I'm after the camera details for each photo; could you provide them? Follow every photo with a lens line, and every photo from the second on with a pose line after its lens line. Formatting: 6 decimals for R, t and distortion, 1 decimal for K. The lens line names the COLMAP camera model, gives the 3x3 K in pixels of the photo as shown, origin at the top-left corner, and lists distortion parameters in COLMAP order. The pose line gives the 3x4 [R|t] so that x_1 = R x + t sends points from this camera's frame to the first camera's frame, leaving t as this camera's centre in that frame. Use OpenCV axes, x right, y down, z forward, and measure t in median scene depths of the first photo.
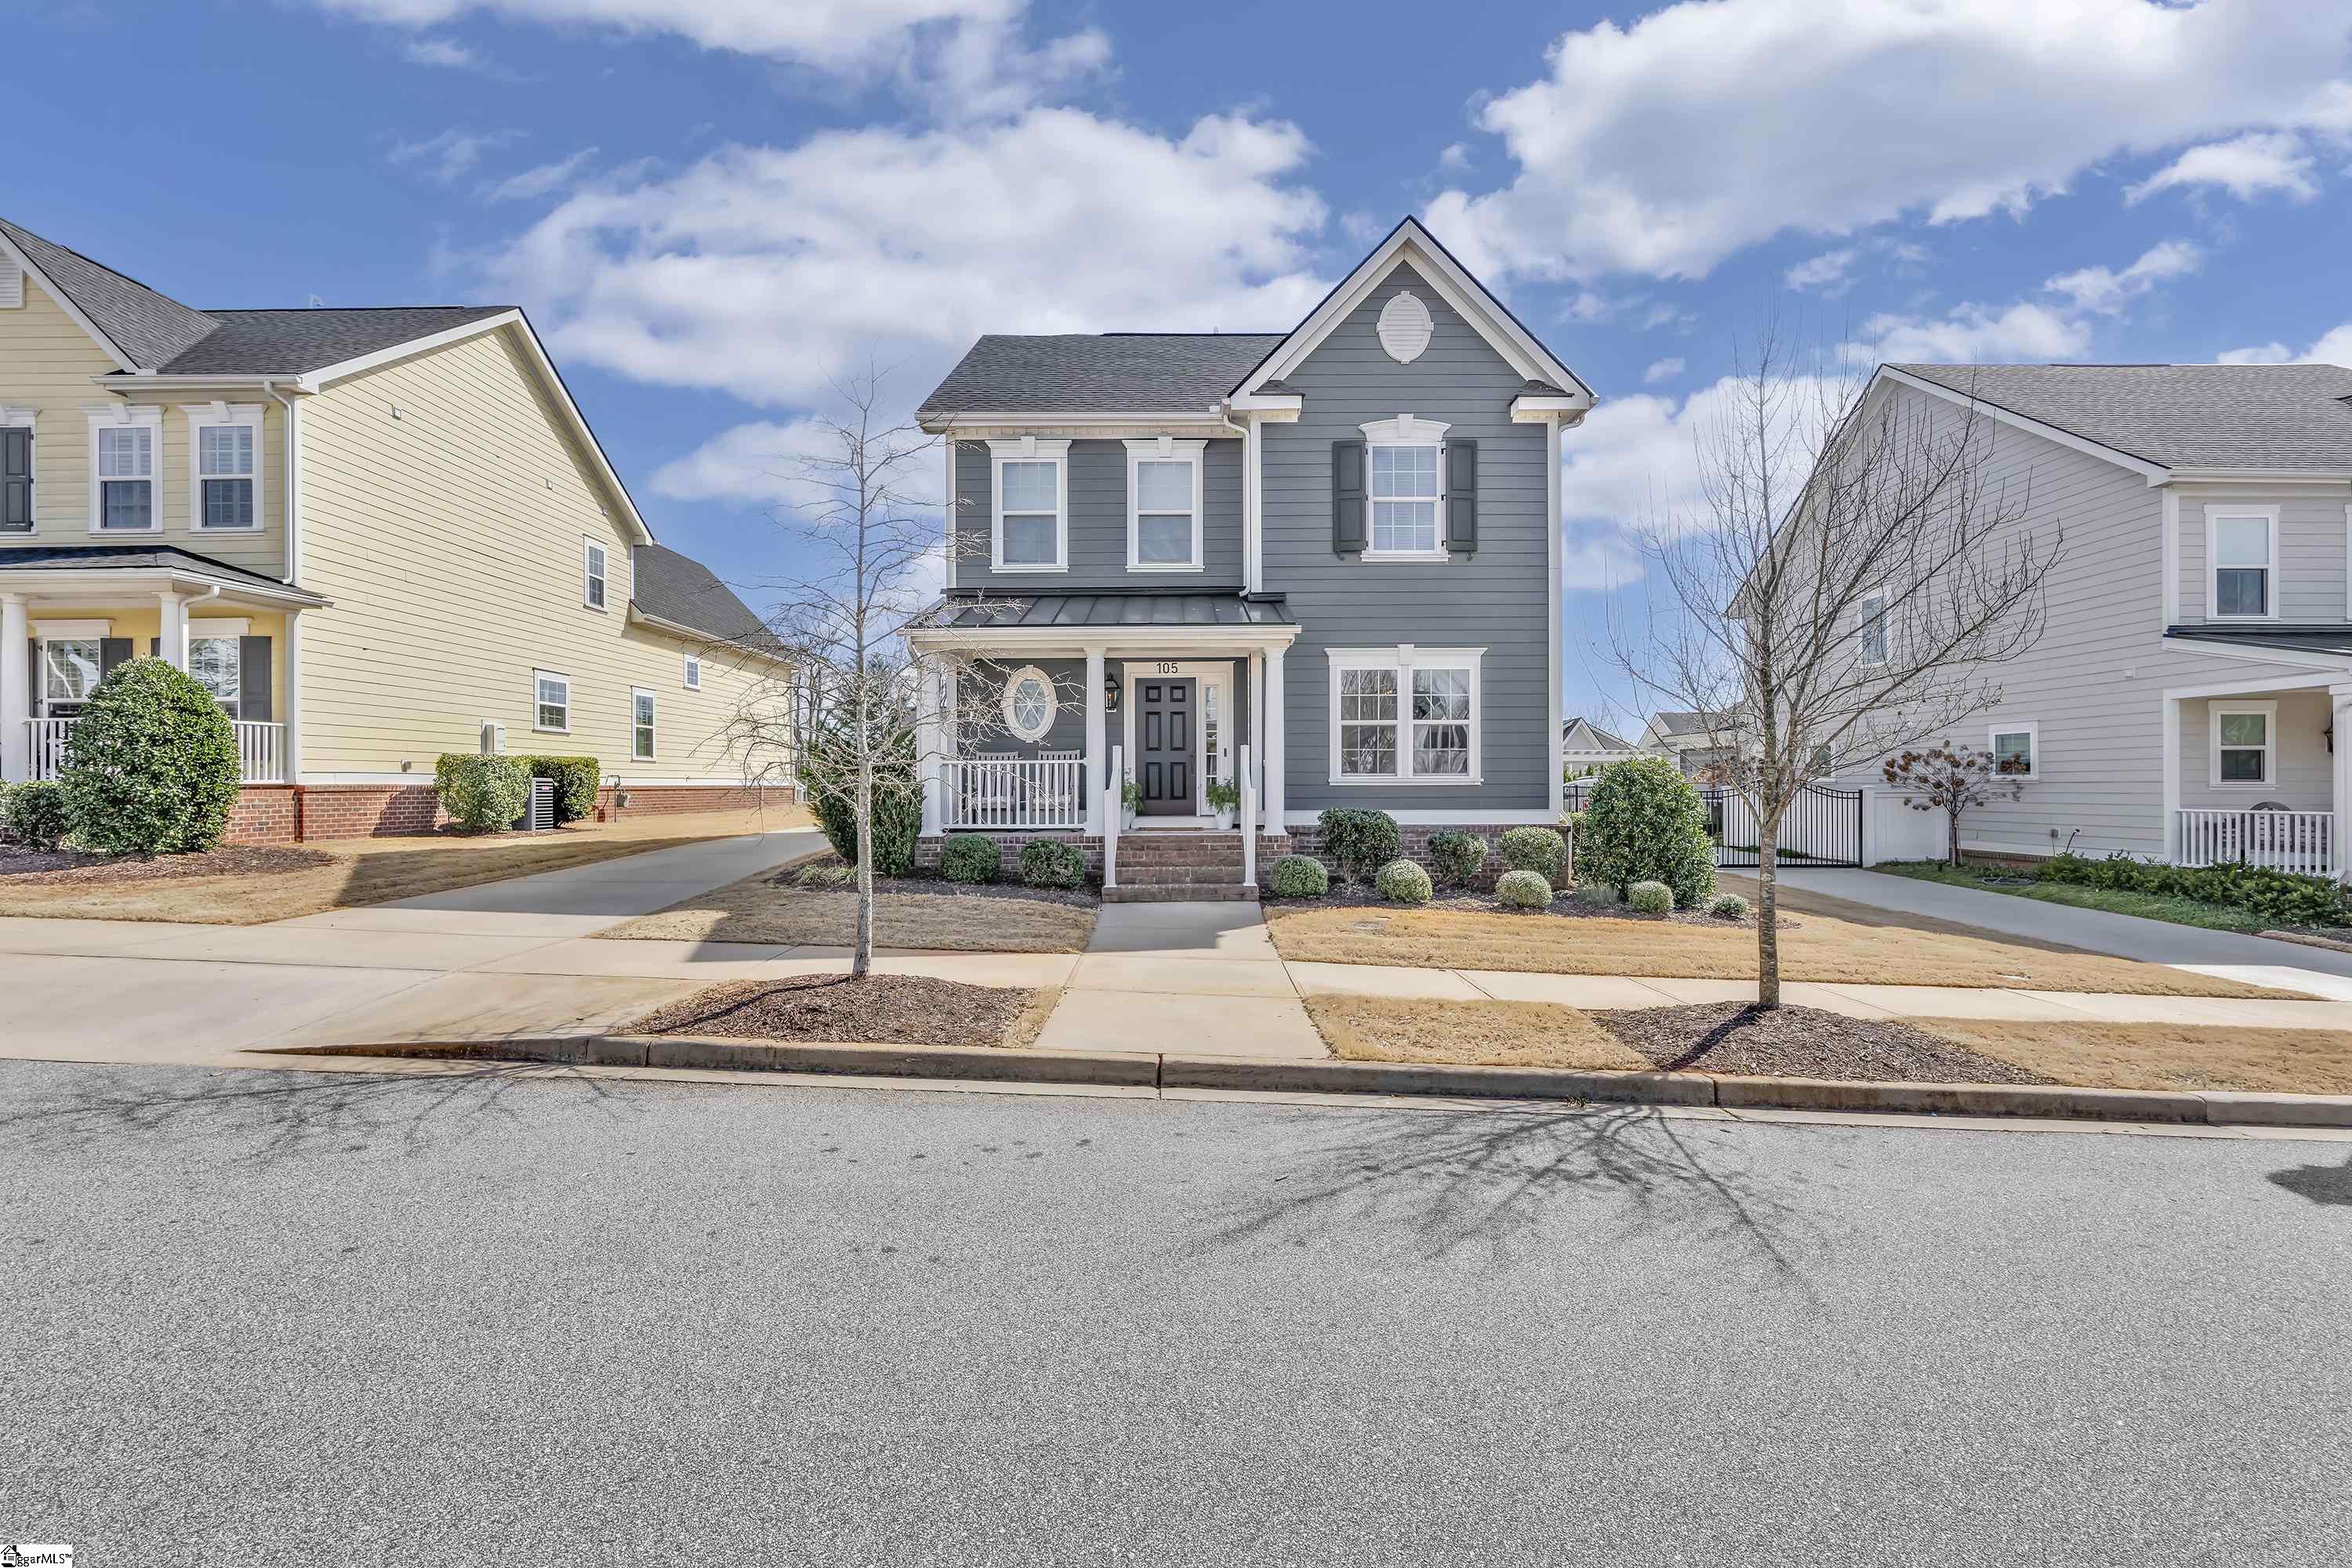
lens RADIAL K [[1022.1, 0, 1176.0], [0, 1022.1, 784.0], [0, 0, 1]] dist [-0.000688, -0.000136]
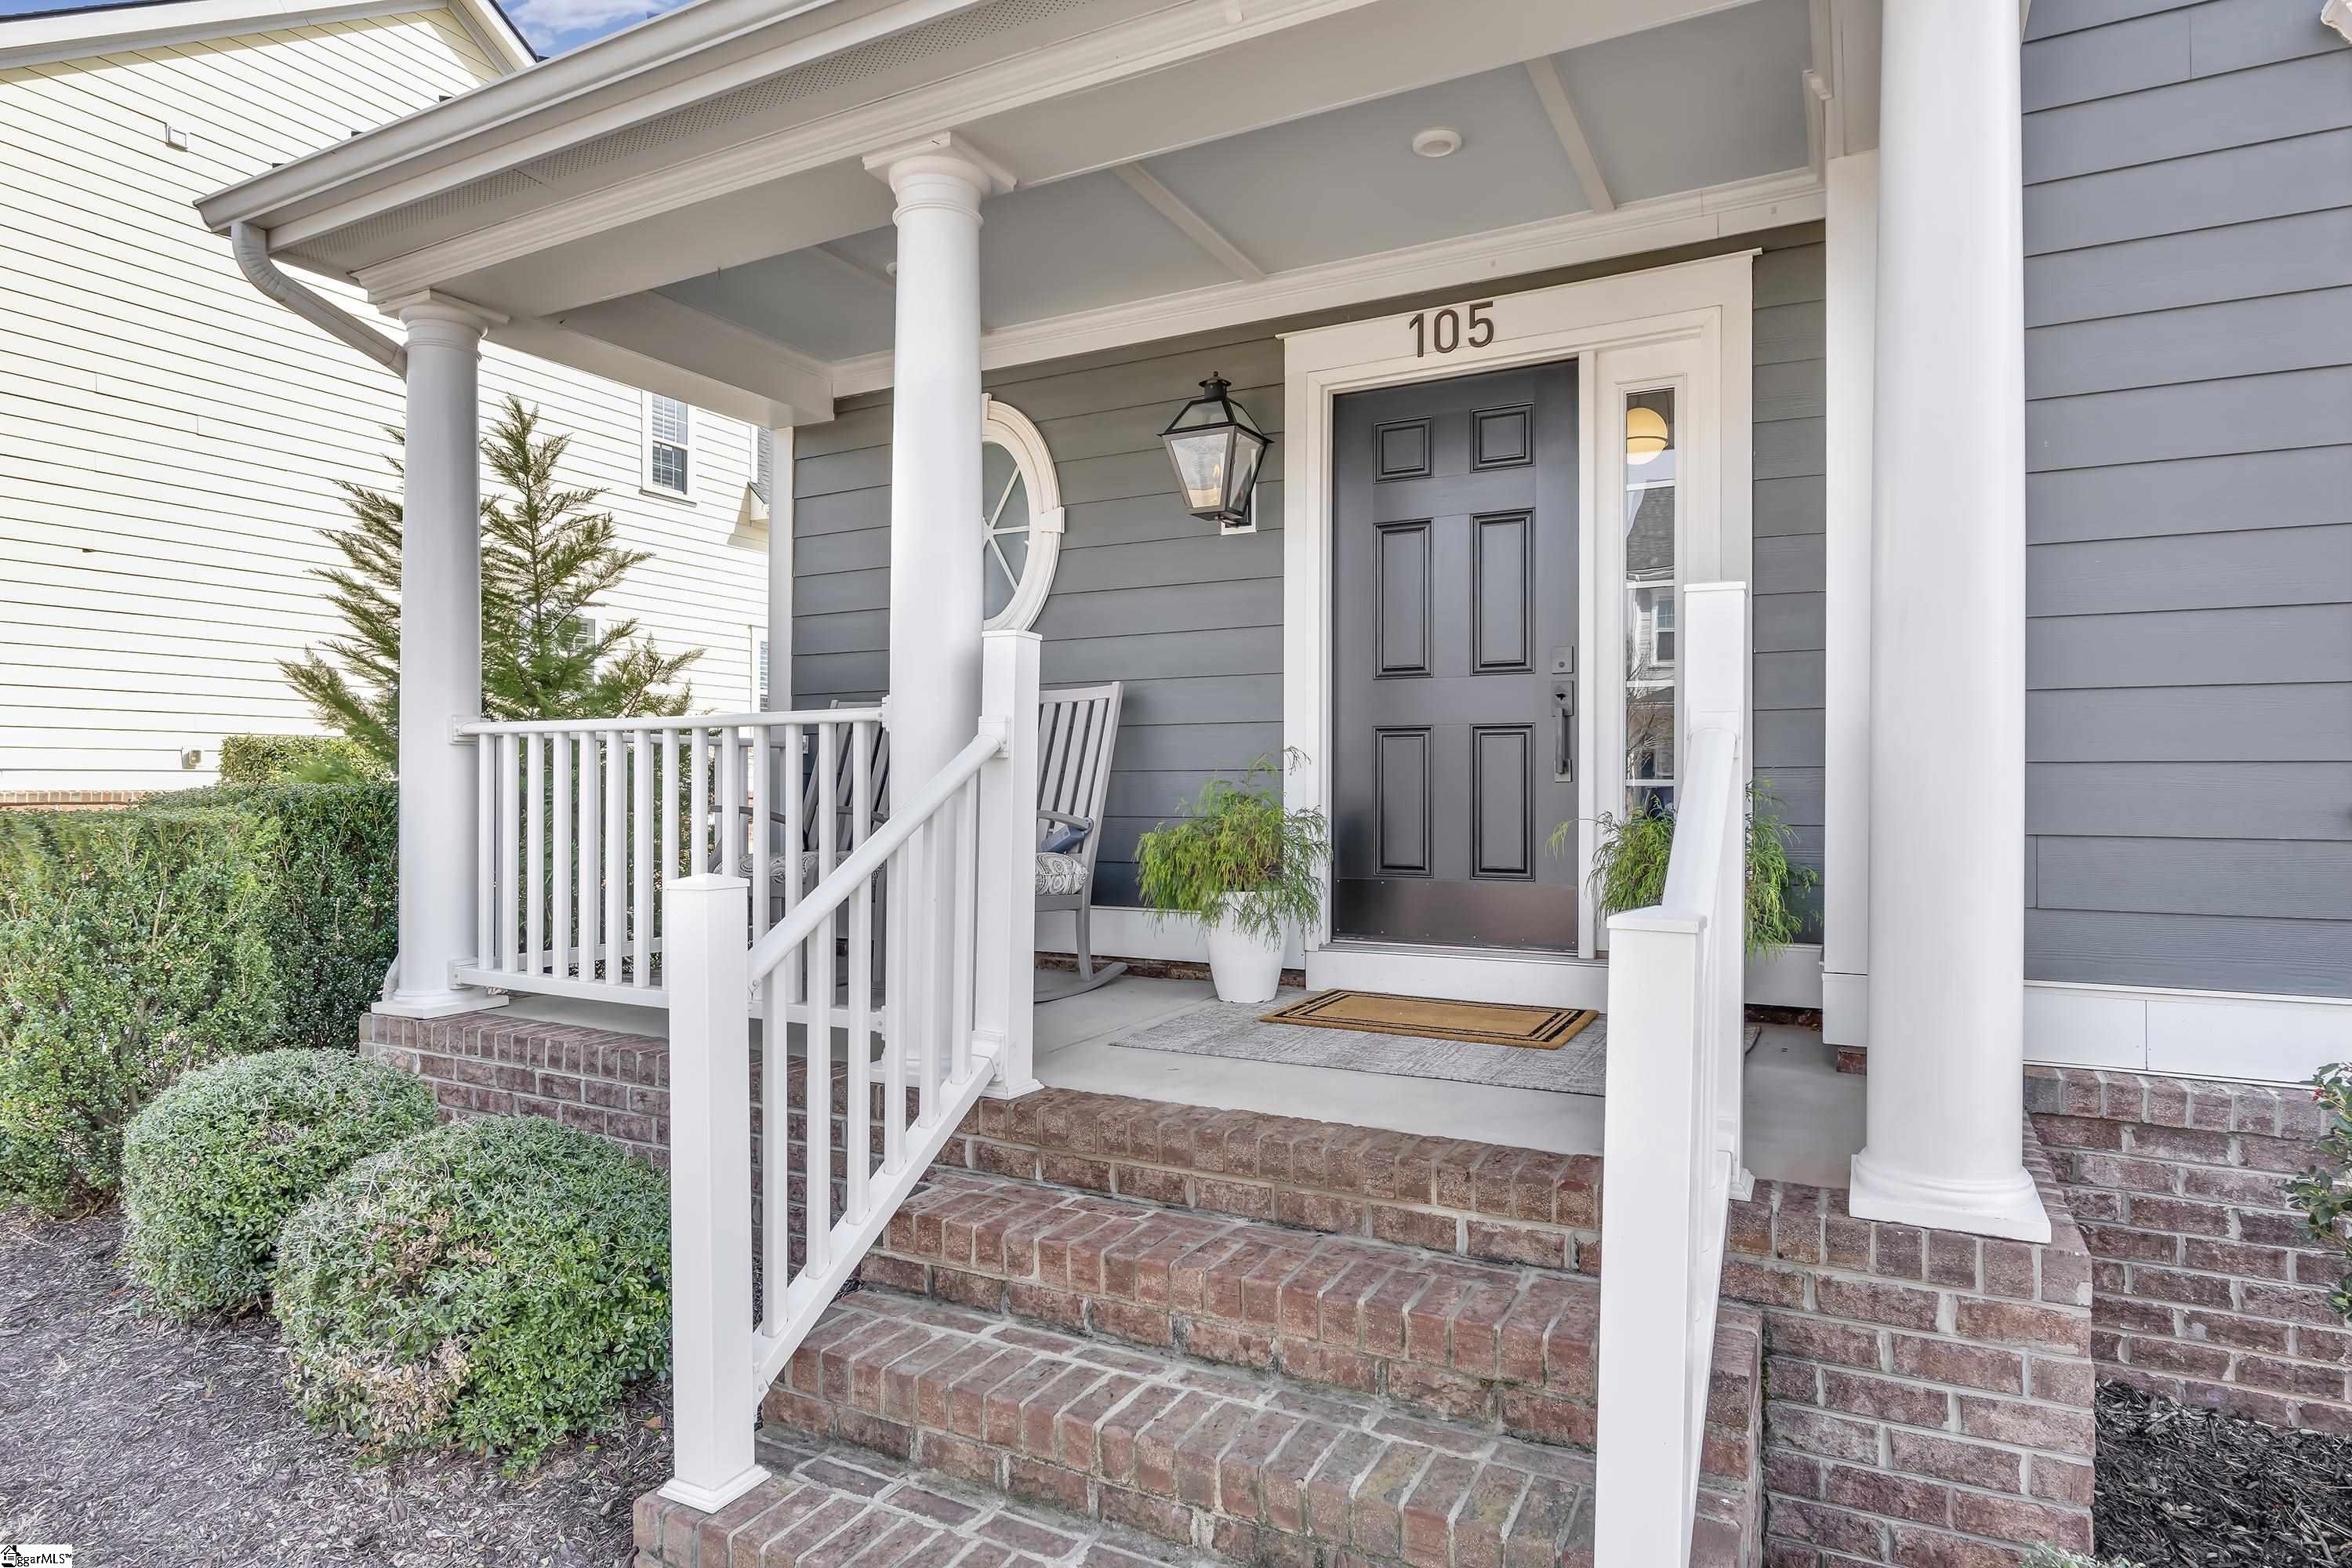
lens RADIAL K [[1293.3, 0, 1176.0], [0, 1293.3, 784.0], [0, 0, 1]] dist [0.001733, 0.000325]
pose [[0.886354, 0.003454, -0.462995, 0.078123], [-0.002023, 0.999992, 0.003587, -0.008362], [0.463004, -0.002243, 0.886354, 0.728955]]
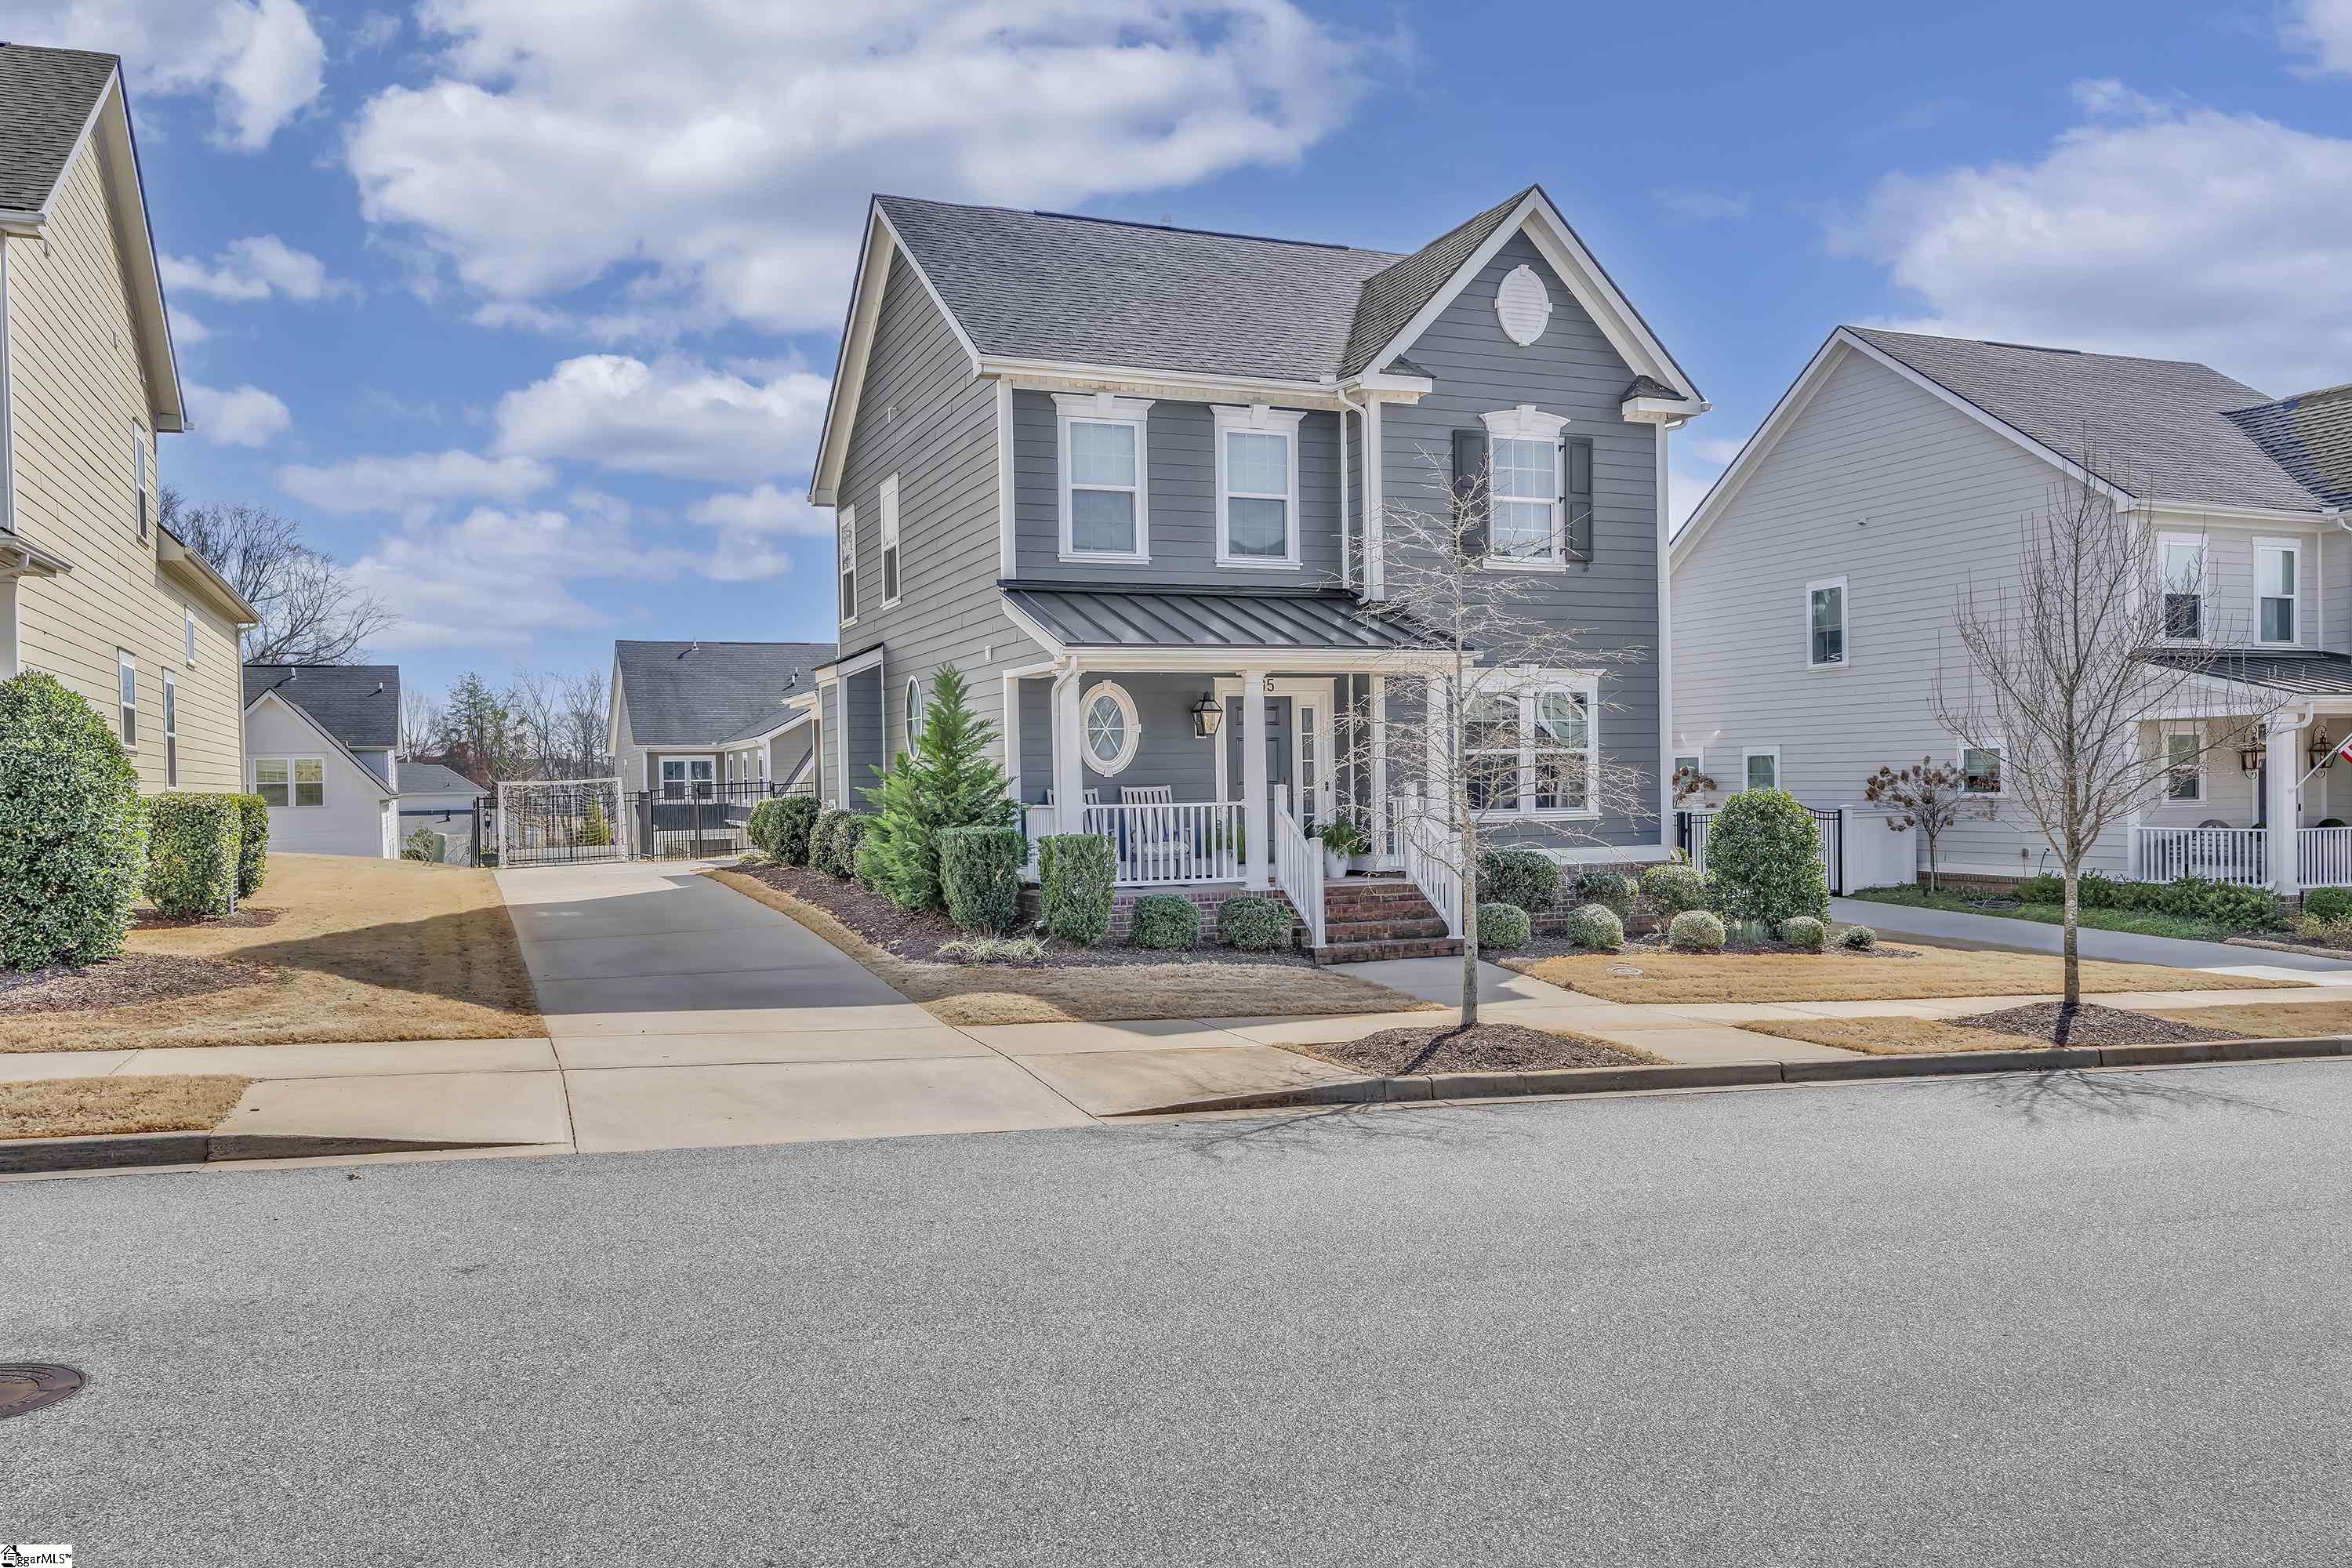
lens RADIAL K [[1780.5, 0, 1158.5], [0, 1780.5, 816.7], [0, 0, 1]] dist [0.005469, 0.003844]
pose [[0.926747, -0.019985, 0.375154, -0.656668], [0.013346, 0.999705, 0.020289, -0.038616], [-0.375449, -0.013797, 0.926741, -0.320291]]
